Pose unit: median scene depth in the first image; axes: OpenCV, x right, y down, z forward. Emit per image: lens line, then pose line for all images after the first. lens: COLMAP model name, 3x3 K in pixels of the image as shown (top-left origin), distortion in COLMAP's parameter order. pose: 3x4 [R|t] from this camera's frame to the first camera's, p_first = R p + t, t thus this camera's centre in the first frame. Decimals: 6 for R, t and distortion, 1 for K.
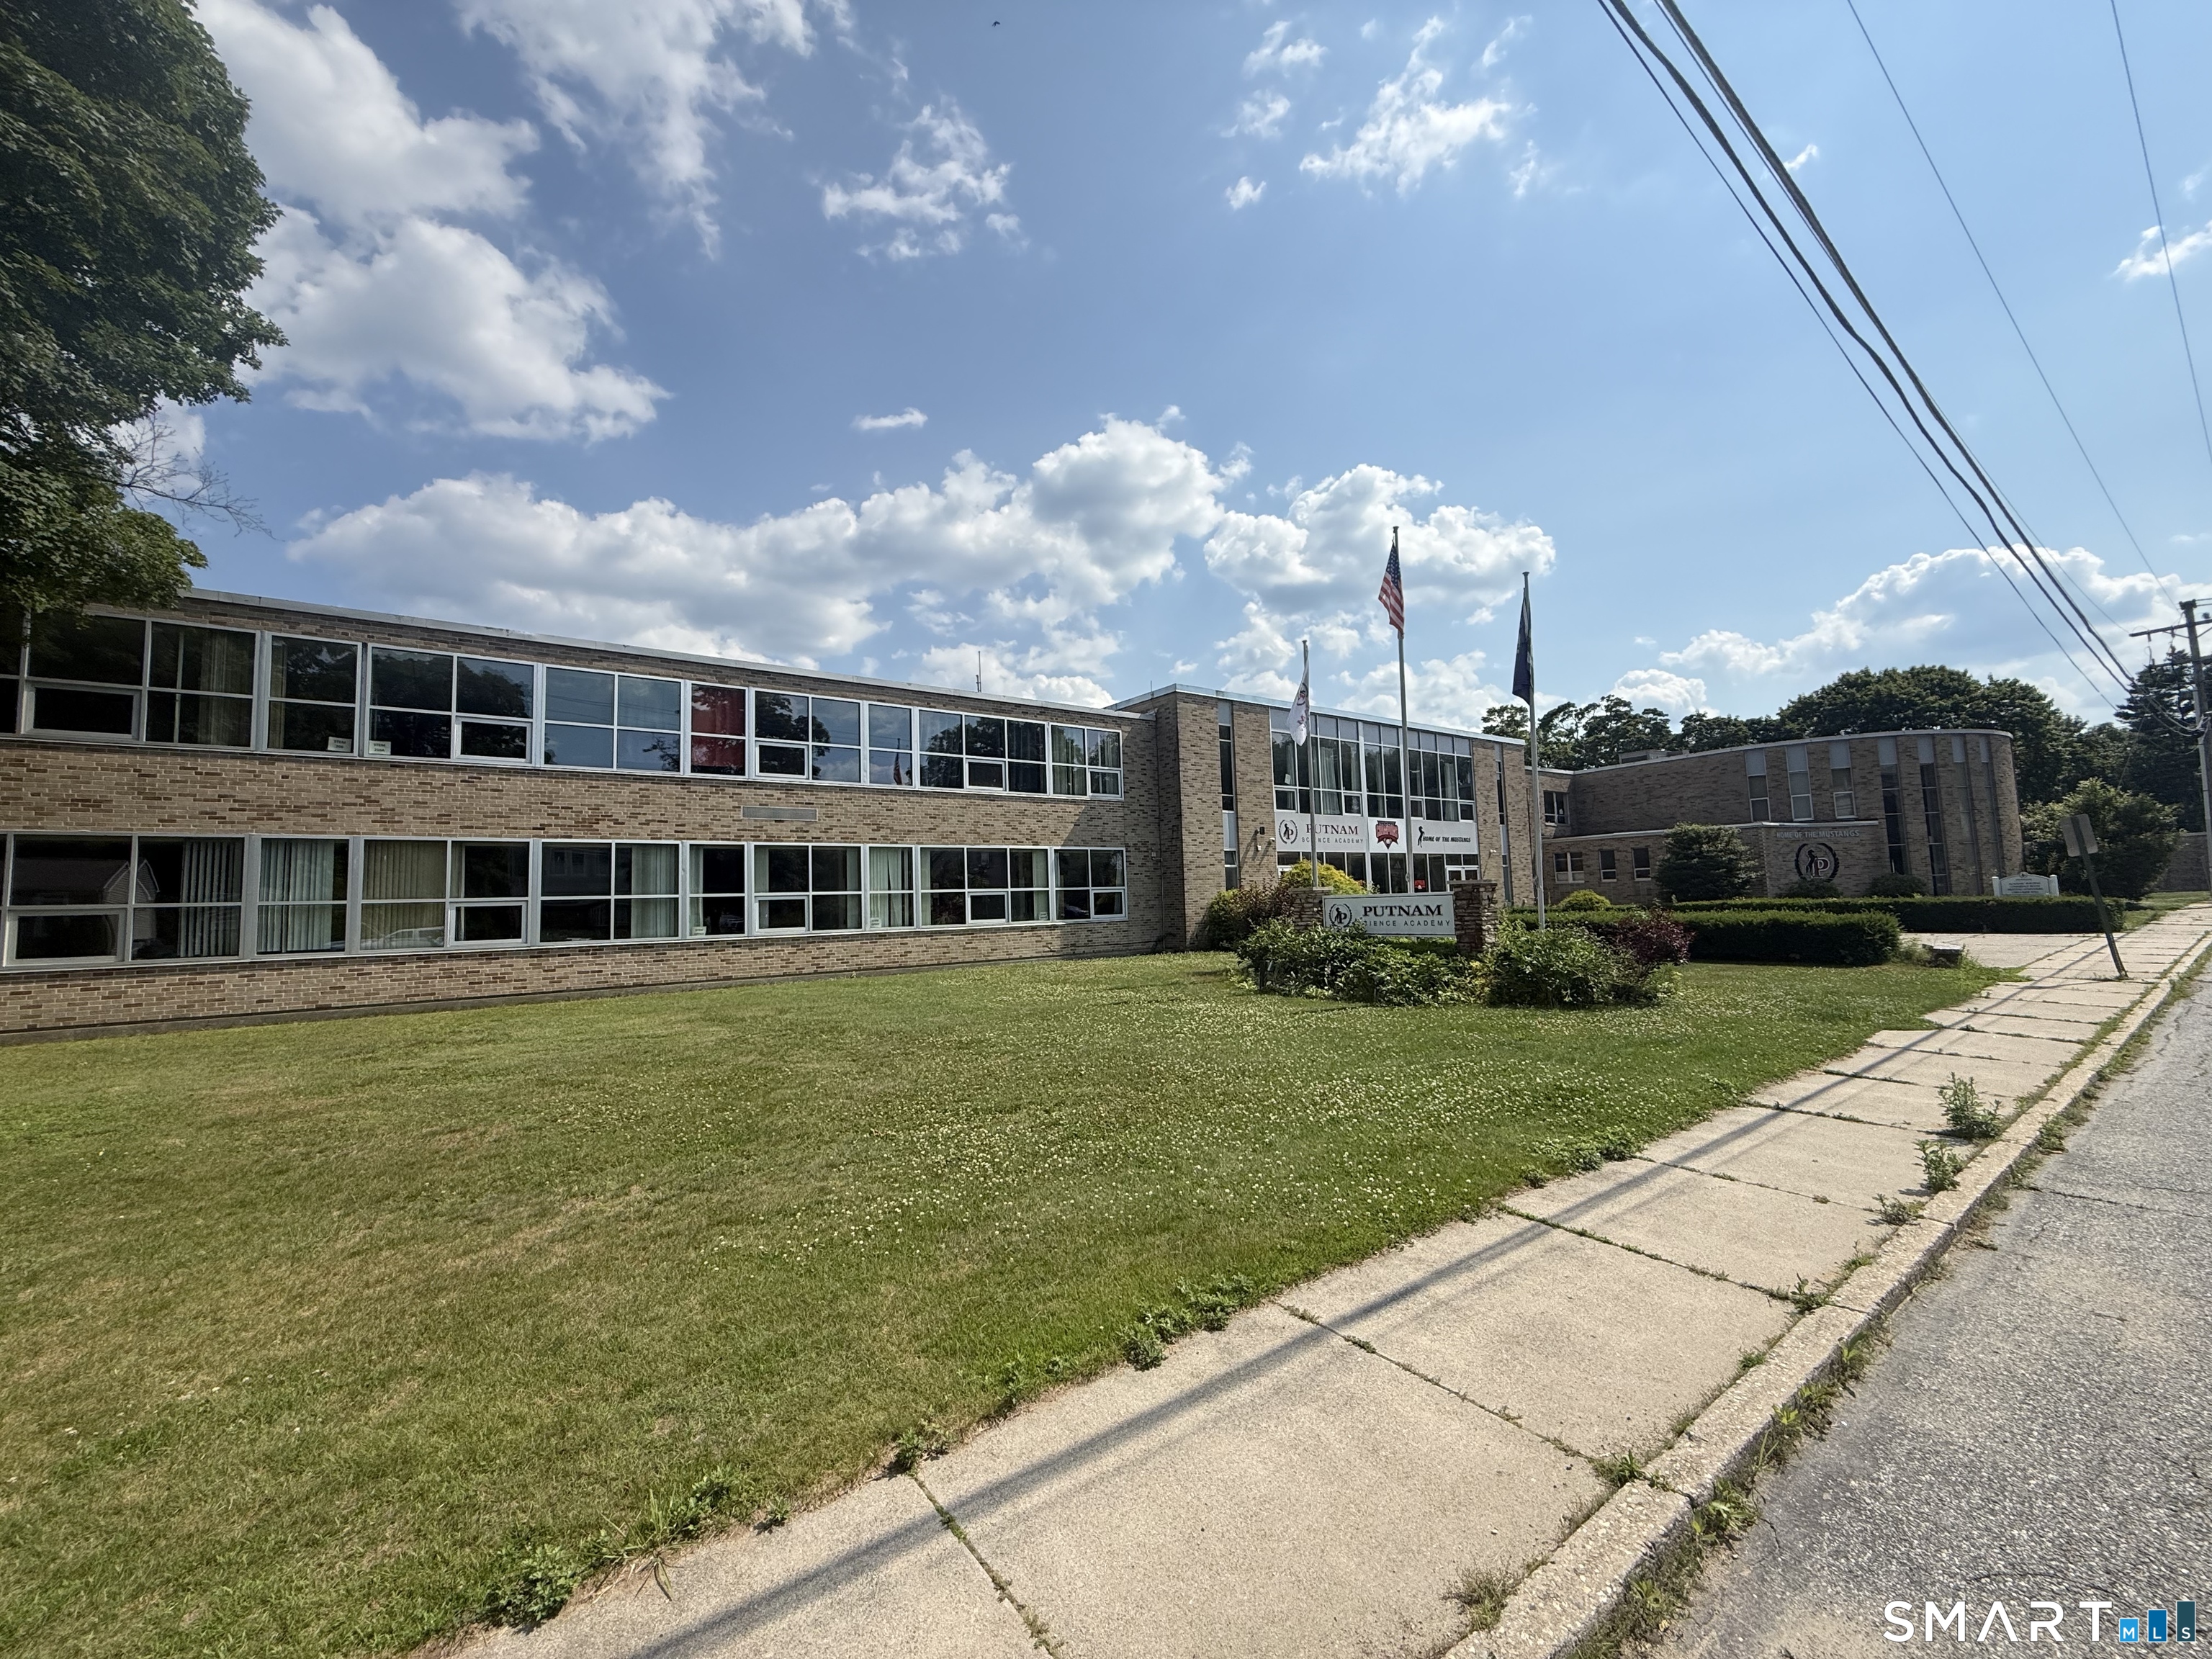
lens RADIAL K [[863.5, 0, 1089.1], [0, 863.5, 878.5], [0, 0, 1]] dist [-0.002463, 0.000903]
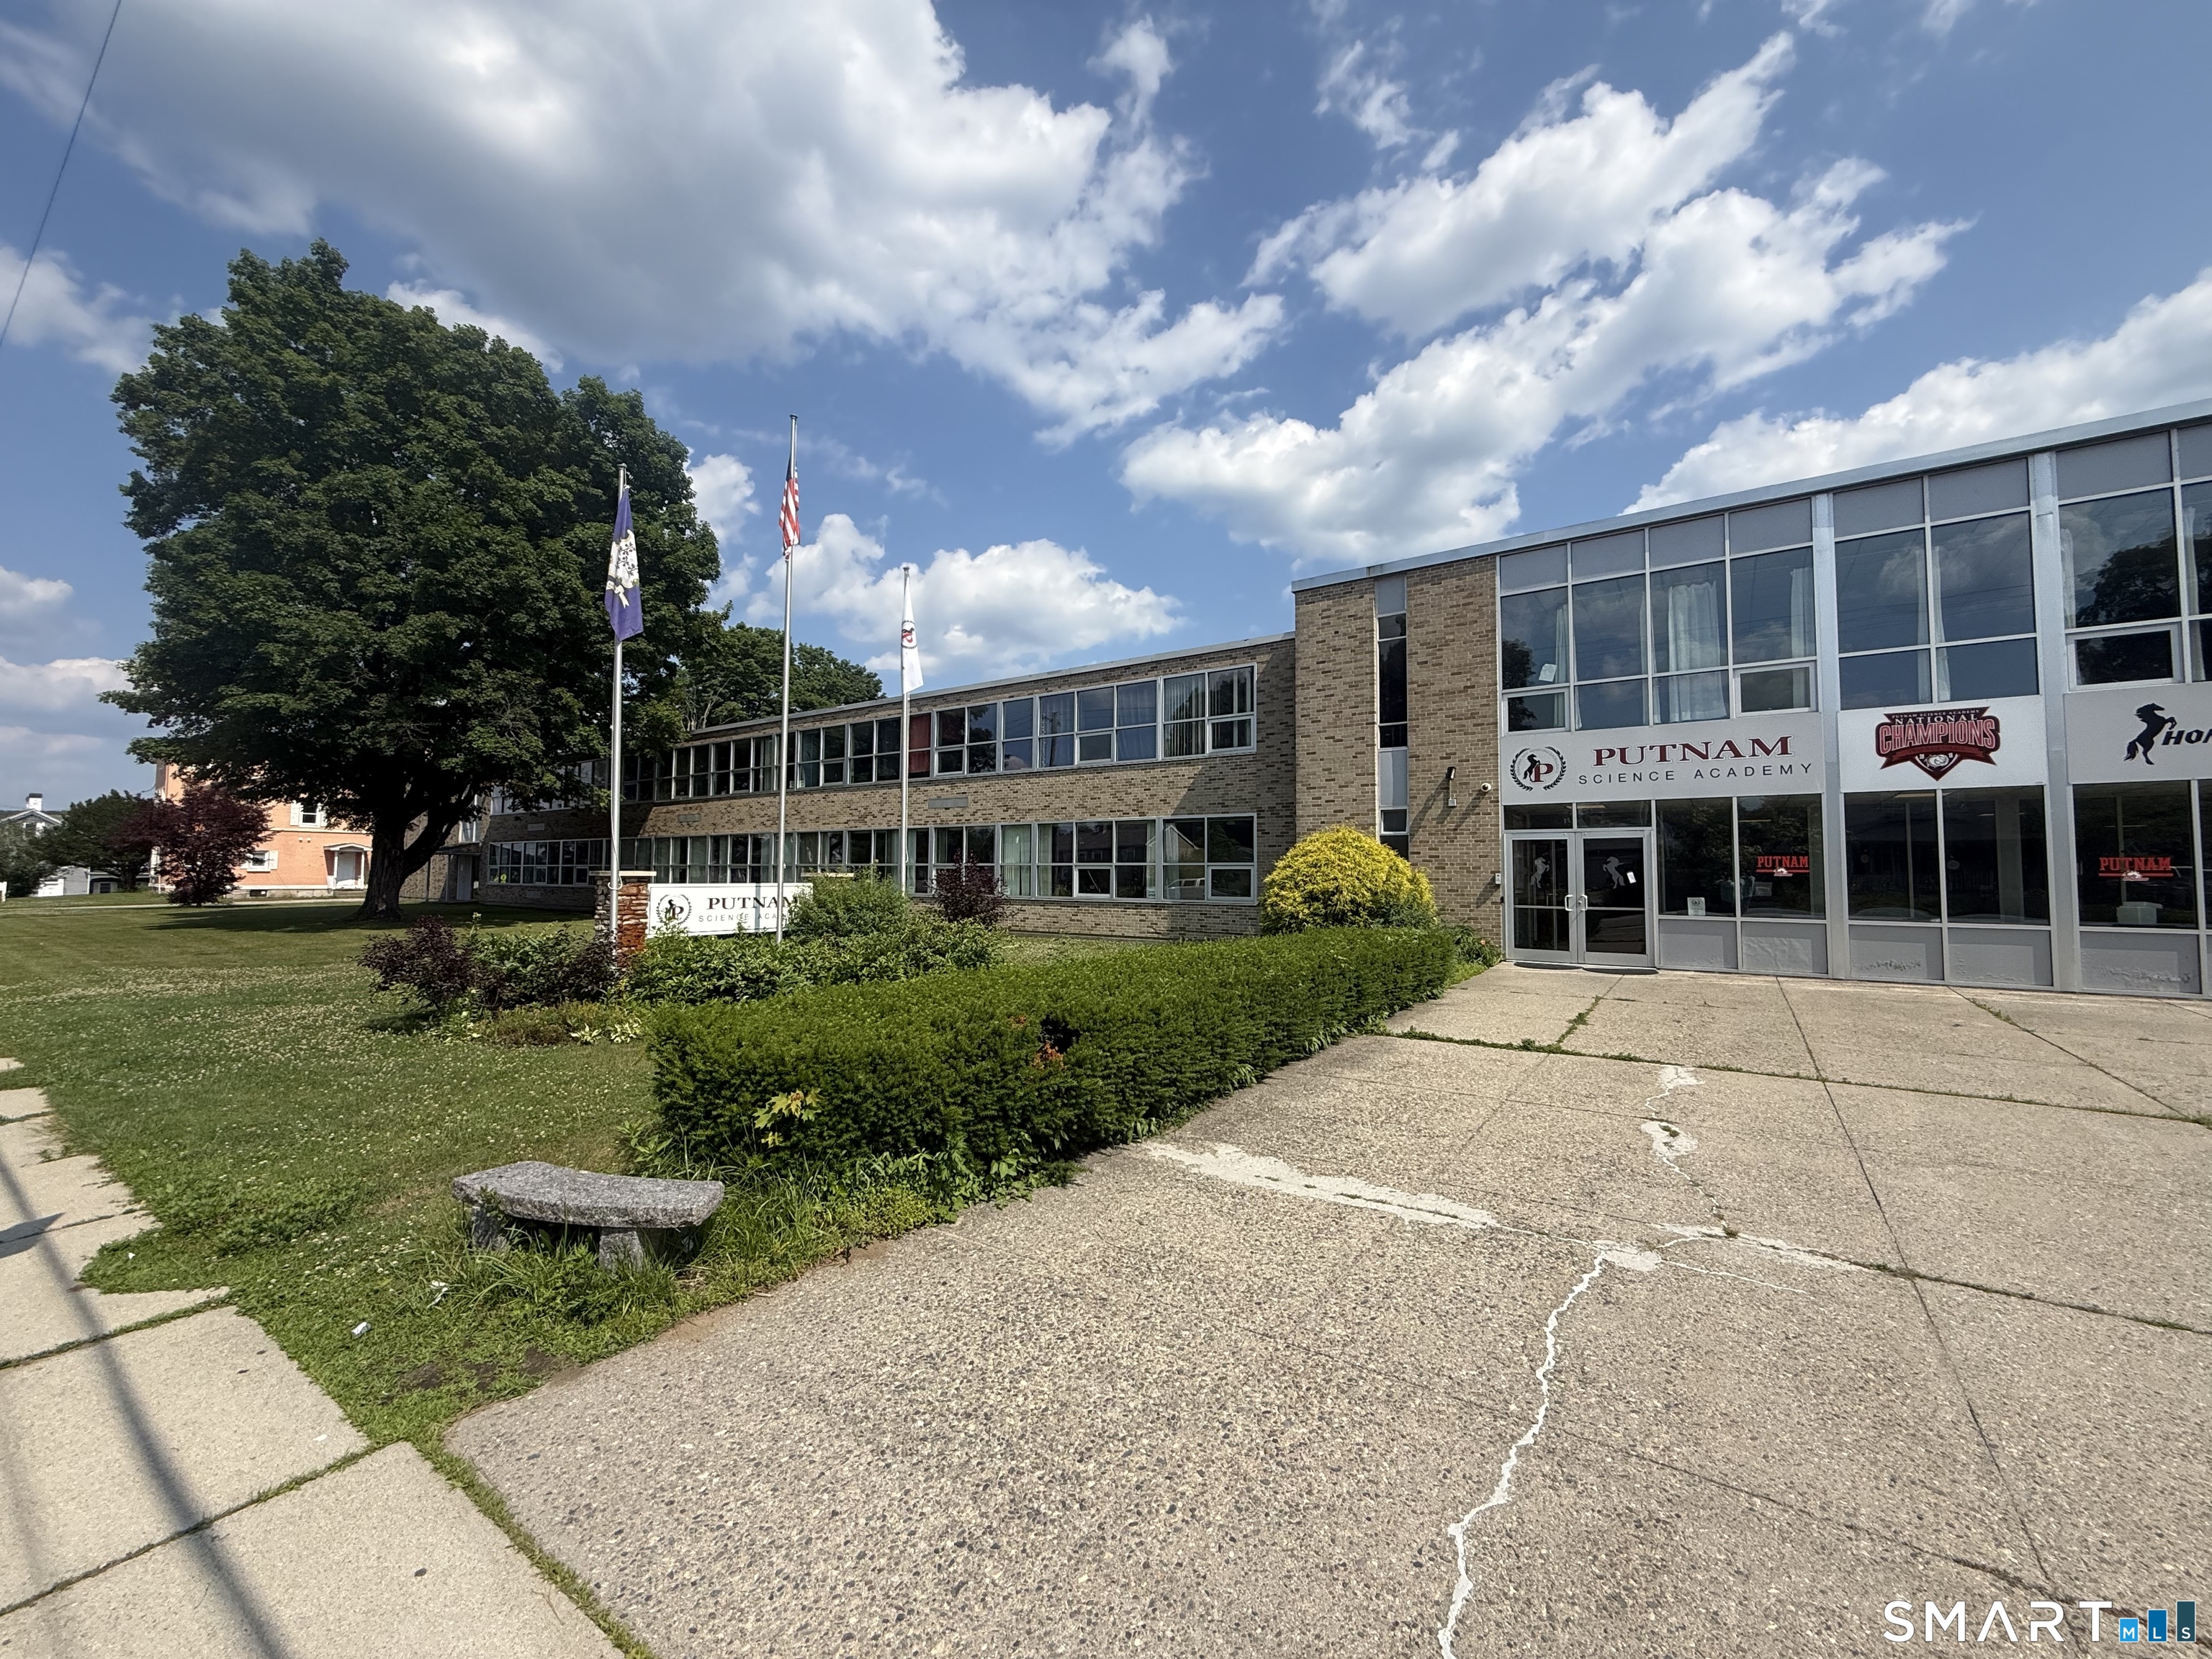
lens RADIAL K [[863.5, 0, 1117.4], [0, 863.5, 838.5], [0, 0, 1]] dist [-0.002463, 0.000903]
pose [[0.326798, -0.005930, -0.945076, 0.415637], [0.008895, 0.999955, -0.003199, -0.006133], [0.945052, -0.007361, 0.326836, 0.352143]]
